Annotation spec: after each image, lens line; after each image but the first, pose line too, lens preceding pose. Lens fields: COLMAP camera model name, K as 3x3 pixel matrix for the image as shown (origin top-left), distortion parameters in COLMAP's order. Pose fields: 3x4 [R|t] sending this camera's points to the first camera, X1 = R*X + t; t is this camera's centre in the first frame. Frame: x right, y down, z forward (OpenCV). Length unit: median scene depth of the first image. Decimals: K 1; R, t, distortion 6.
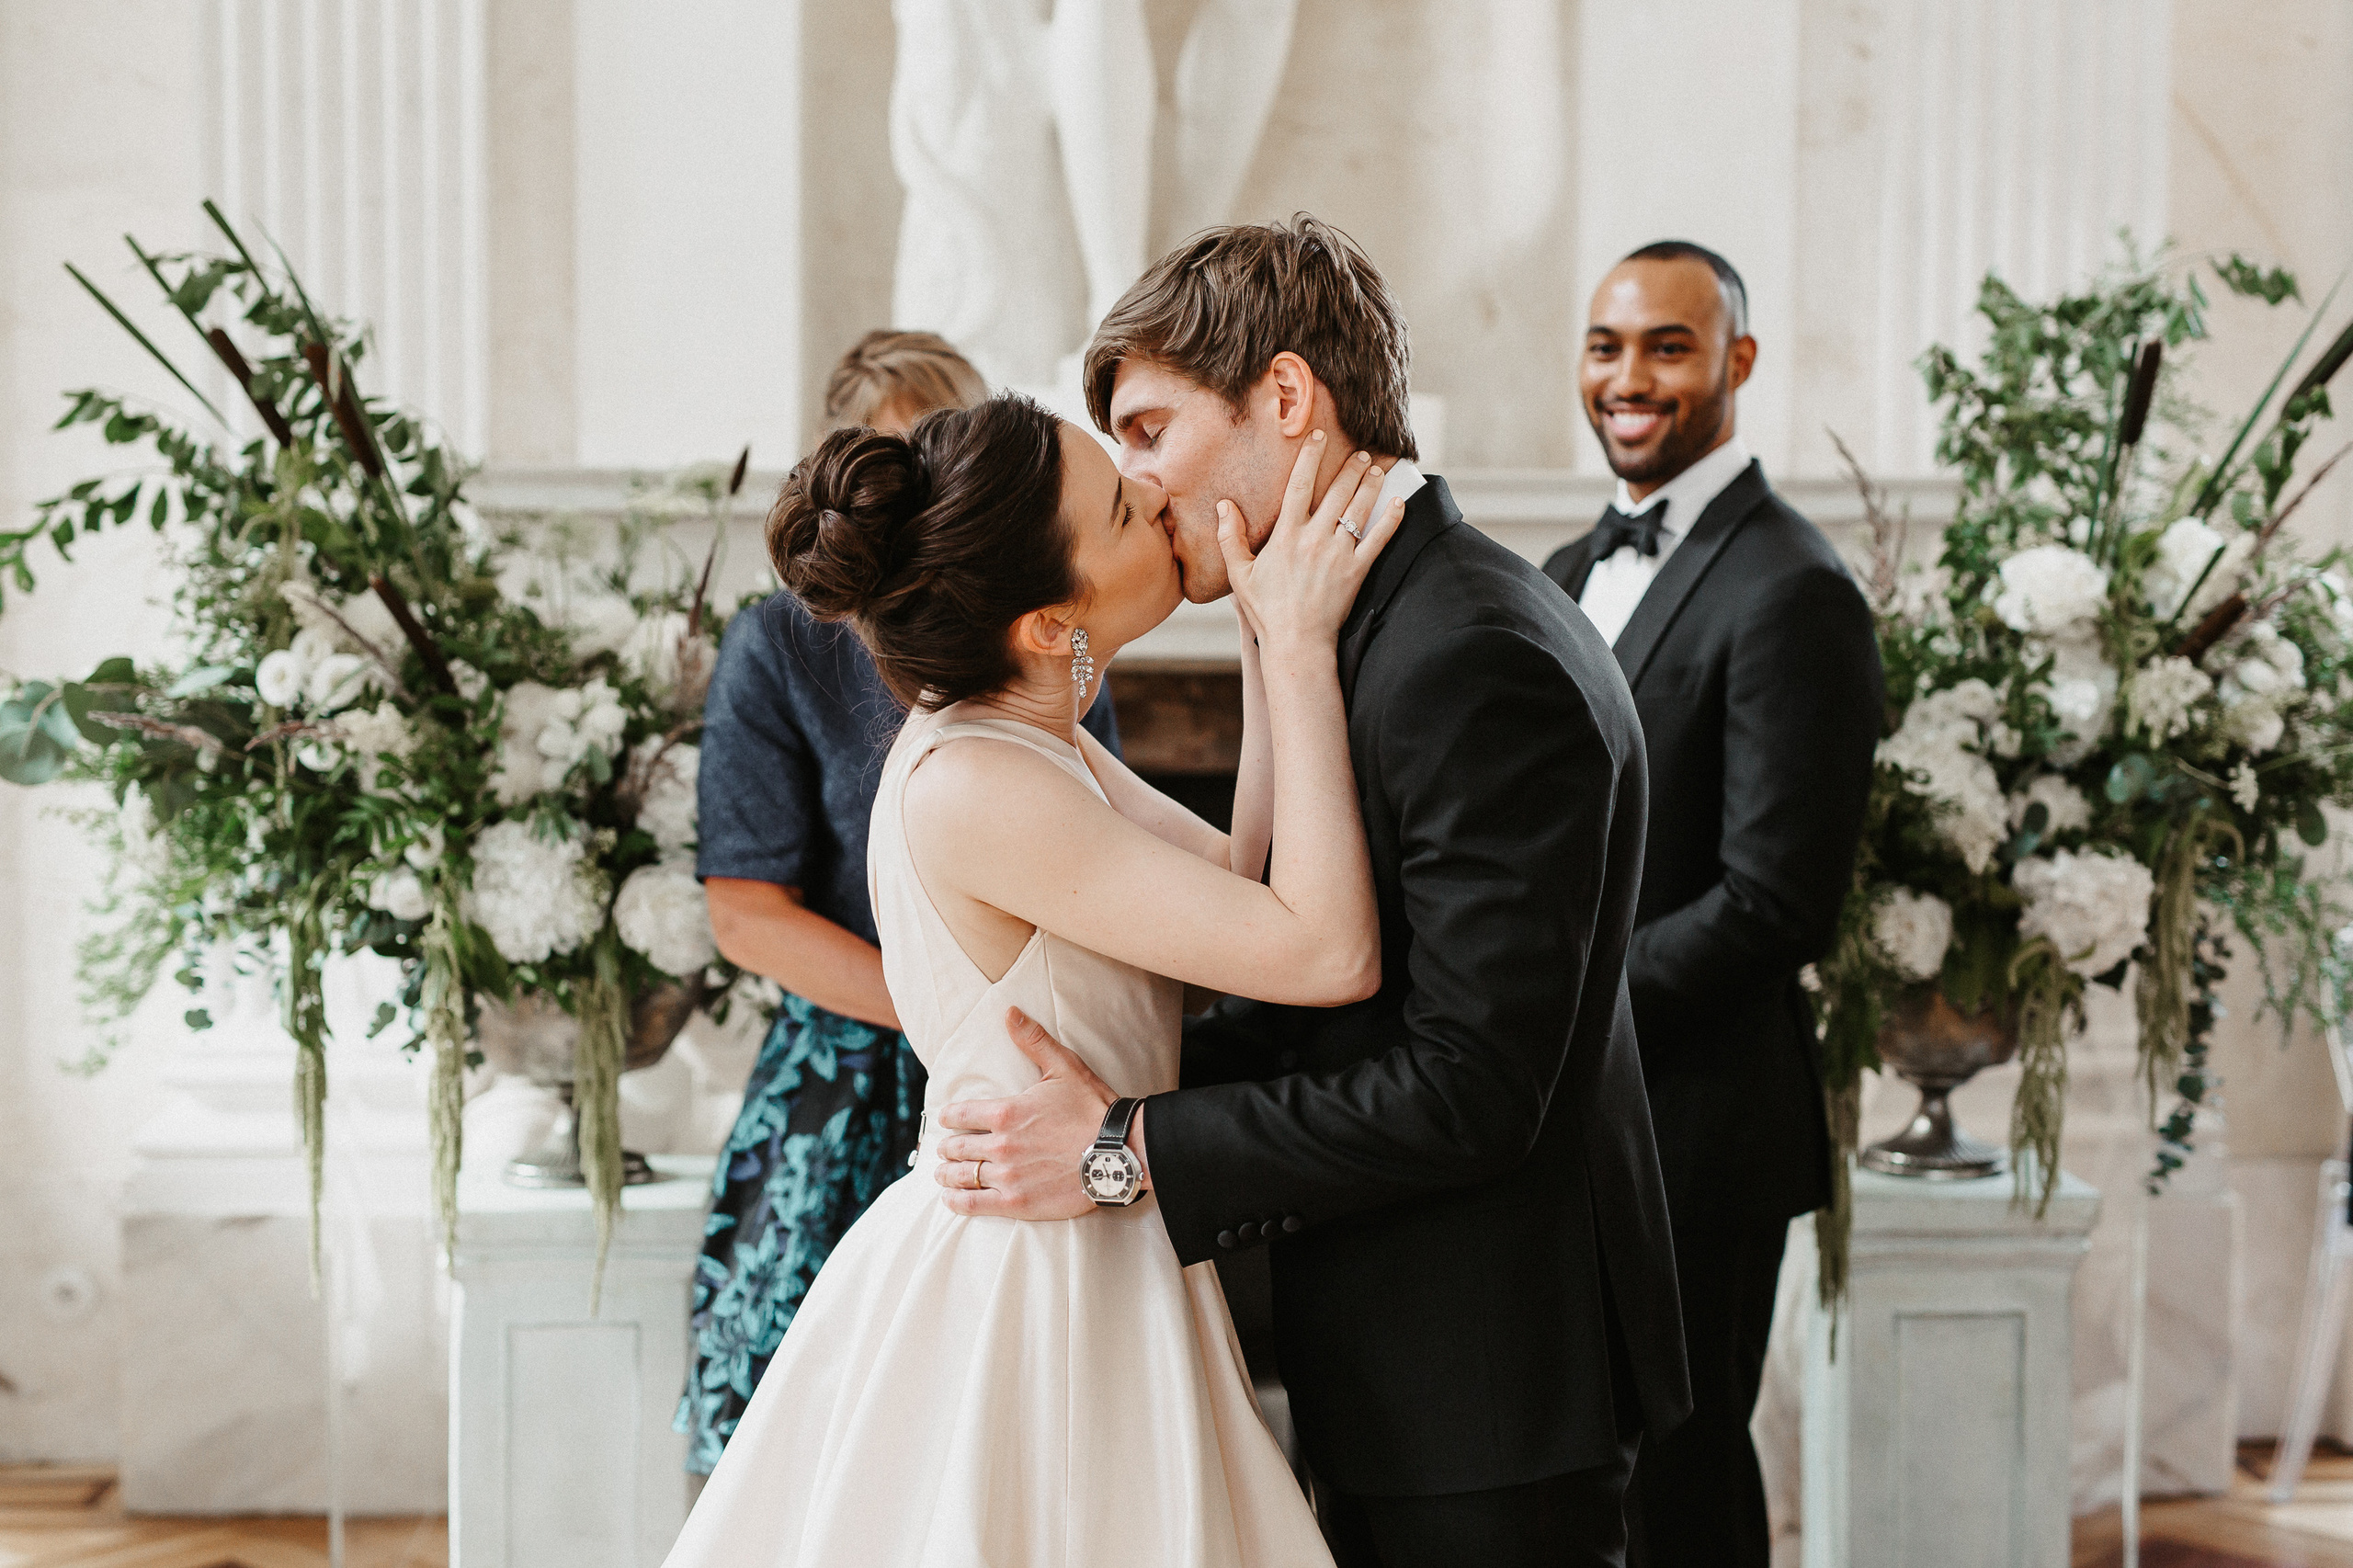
lens RADIAL K [[3465.3, 0, 1176.5], [0, 3465.3, 784.0], [0, 0, 1]] dist [0.022942, 0.051194]
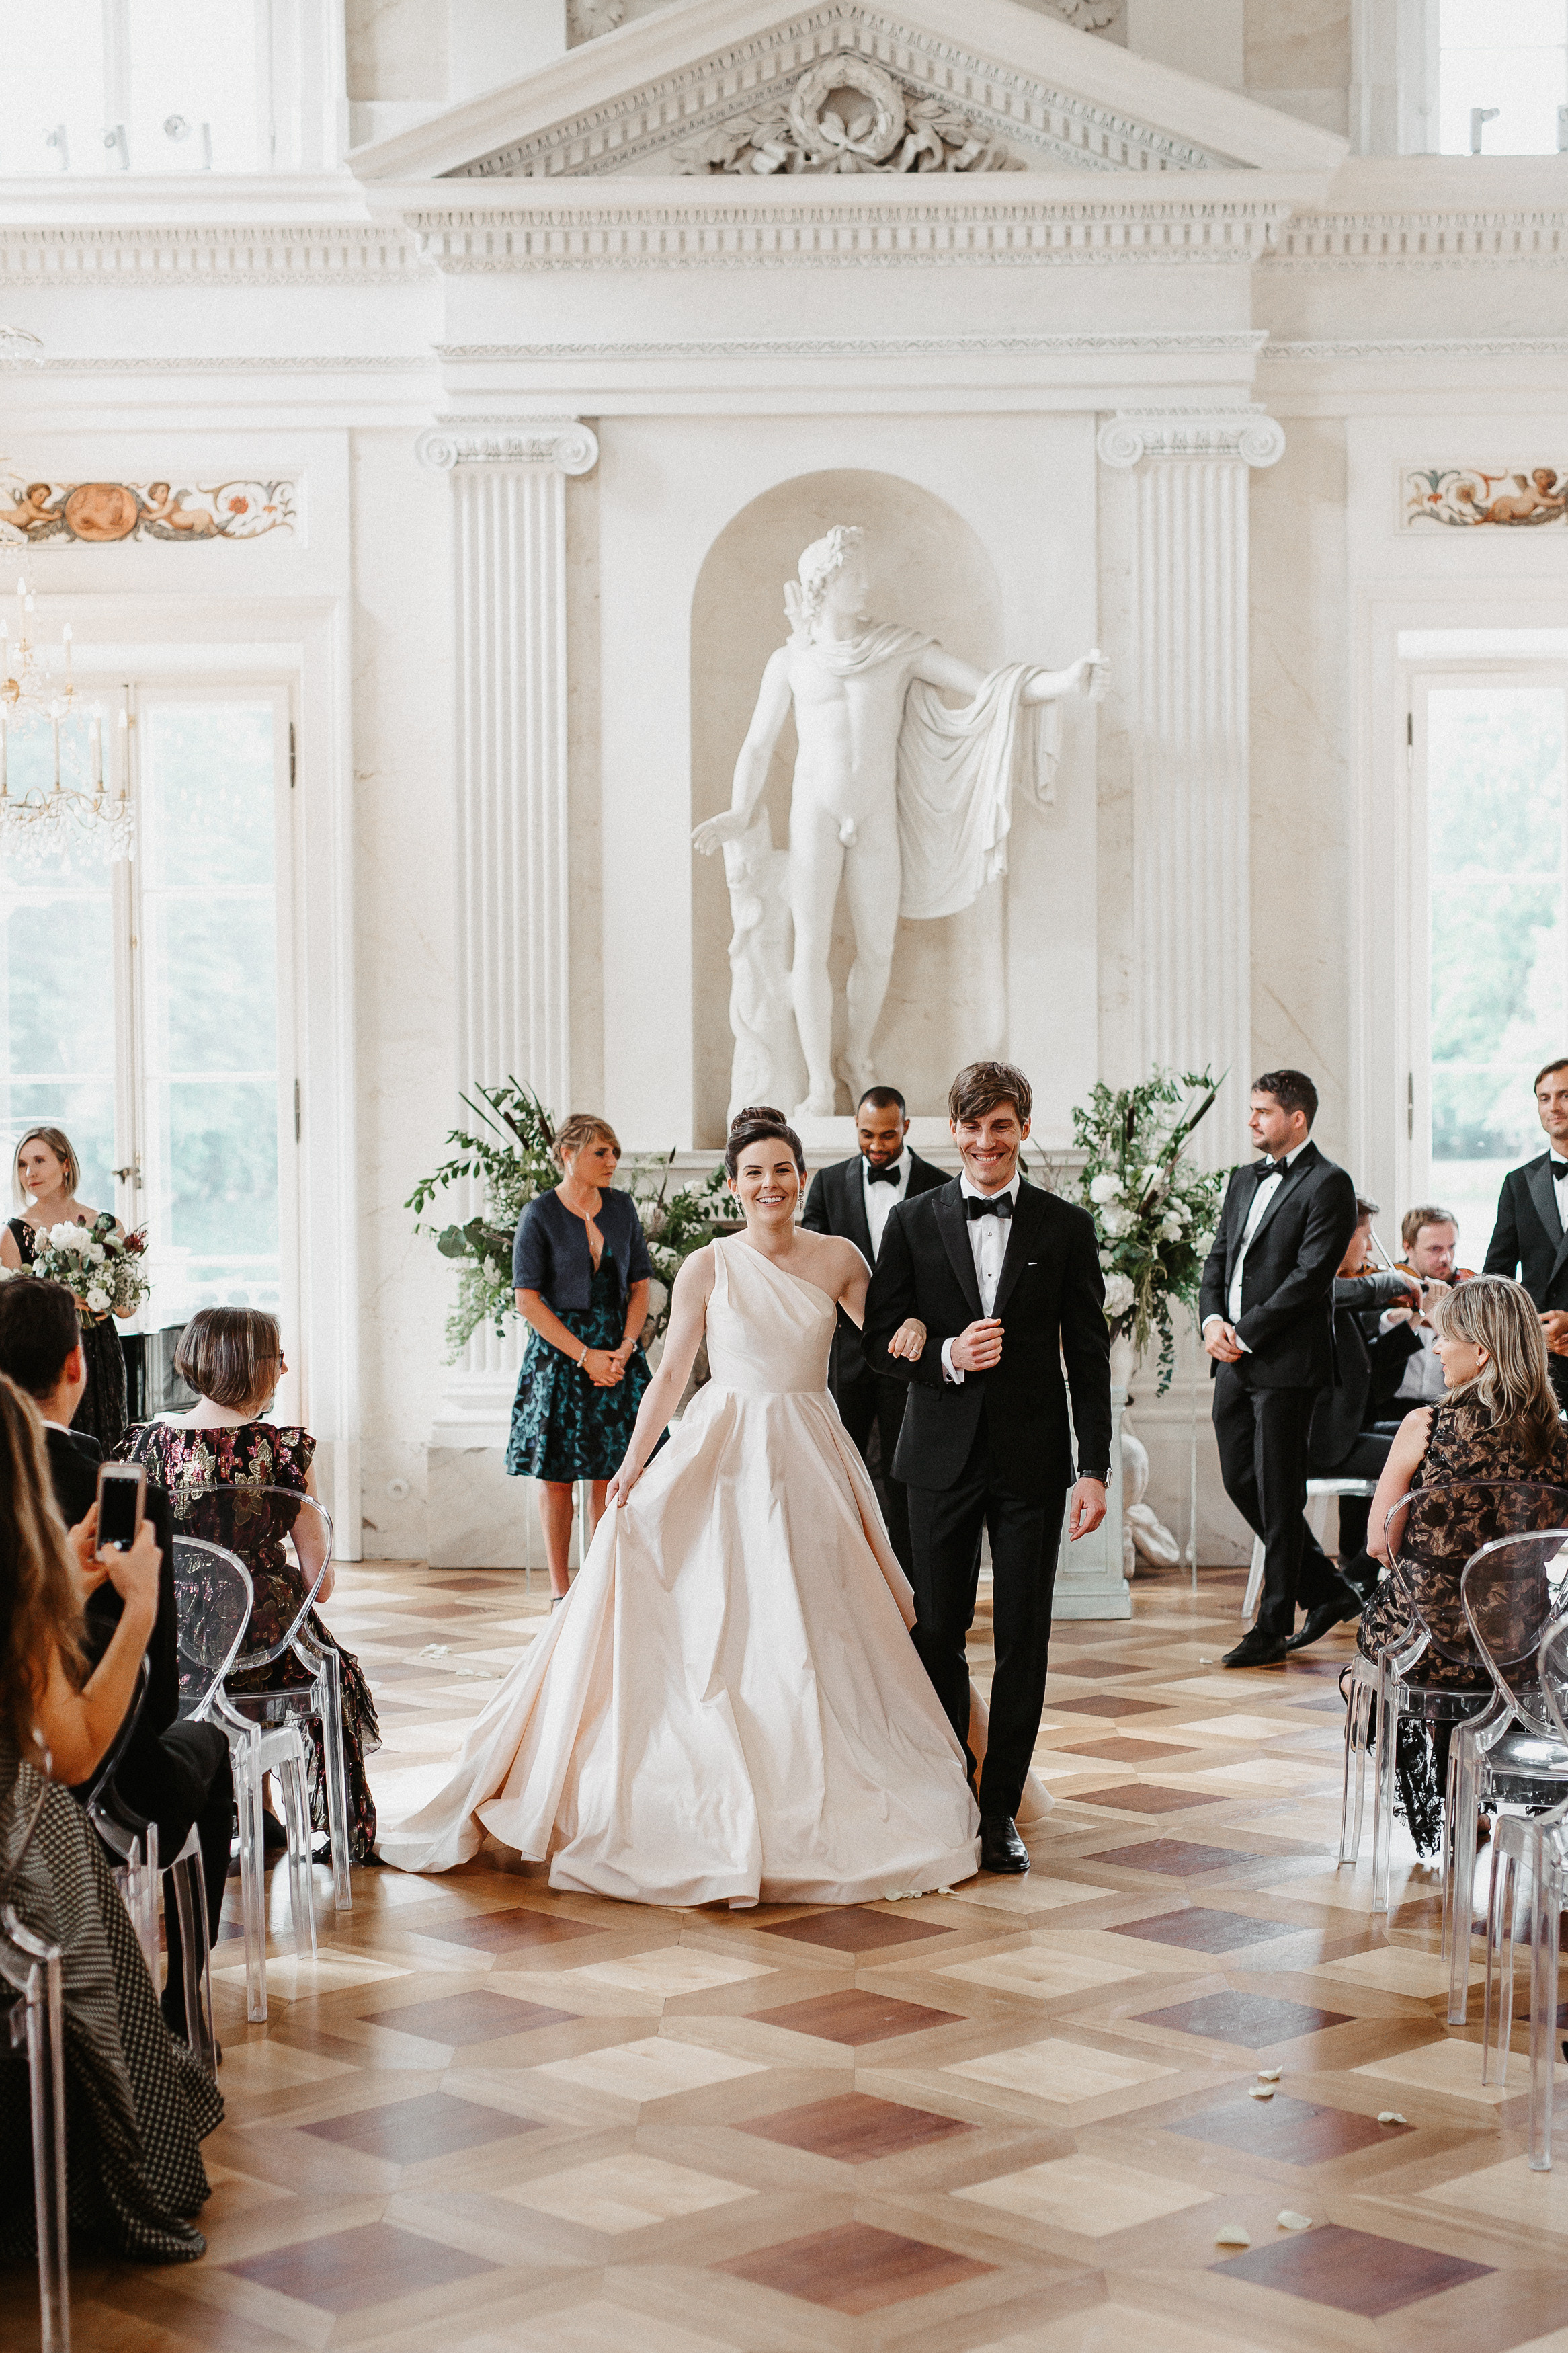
lens RADIAL K [[3464.9, 0, 784.0], [0, 3464.9, 1176.5], [0, 0, 1]] dist [0.022942, 0.051194]
pose [[0.996515, -0.013346, -0.082336, 0.218547], [0.007490, 0.997446, -0.071025, 0.143417], [0.083073, 0.070161, 0.994071, -1.990573]]
